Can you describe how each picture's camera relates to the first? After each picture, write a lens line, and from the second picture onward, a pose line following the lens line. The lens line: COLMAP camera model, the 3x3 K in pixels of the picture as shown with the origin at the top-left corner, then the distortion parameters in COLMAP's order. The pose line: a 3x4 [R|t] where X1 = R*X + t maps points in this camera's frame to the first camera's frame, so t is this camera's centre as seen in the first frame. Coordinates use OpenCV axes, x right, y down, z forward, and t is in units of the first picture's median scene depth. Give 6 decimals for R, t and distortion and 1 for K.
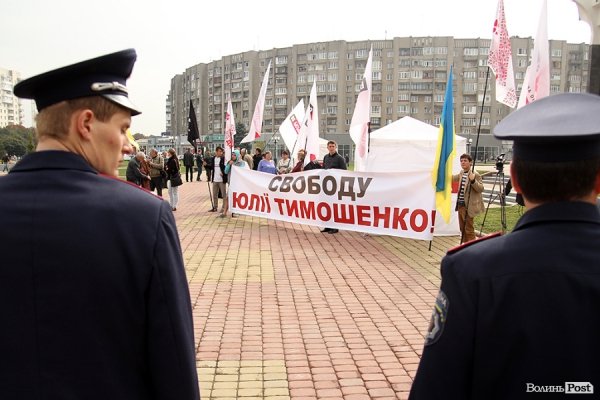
lens RADIAL K [[506.8, 0, 300.0], [0, 506.8, 200.0], [0, 0, 1]] dist [-0.053453, 0.011041]
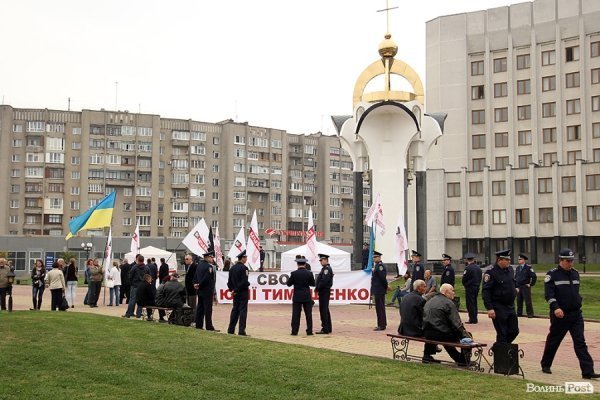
lens RADIAL K [[779.2, 0, 300.0], [0, 779.2, 200.0], [0, 0, 1]] dist [0.028746, 0.039220]
pose [[0.855507, 0.034105, 0.516667, -0.135819], [0.055694, 0.985979, -0.157302, 0.012467], [-0.514787, 0.163349, 0.841612, -0.129388]]
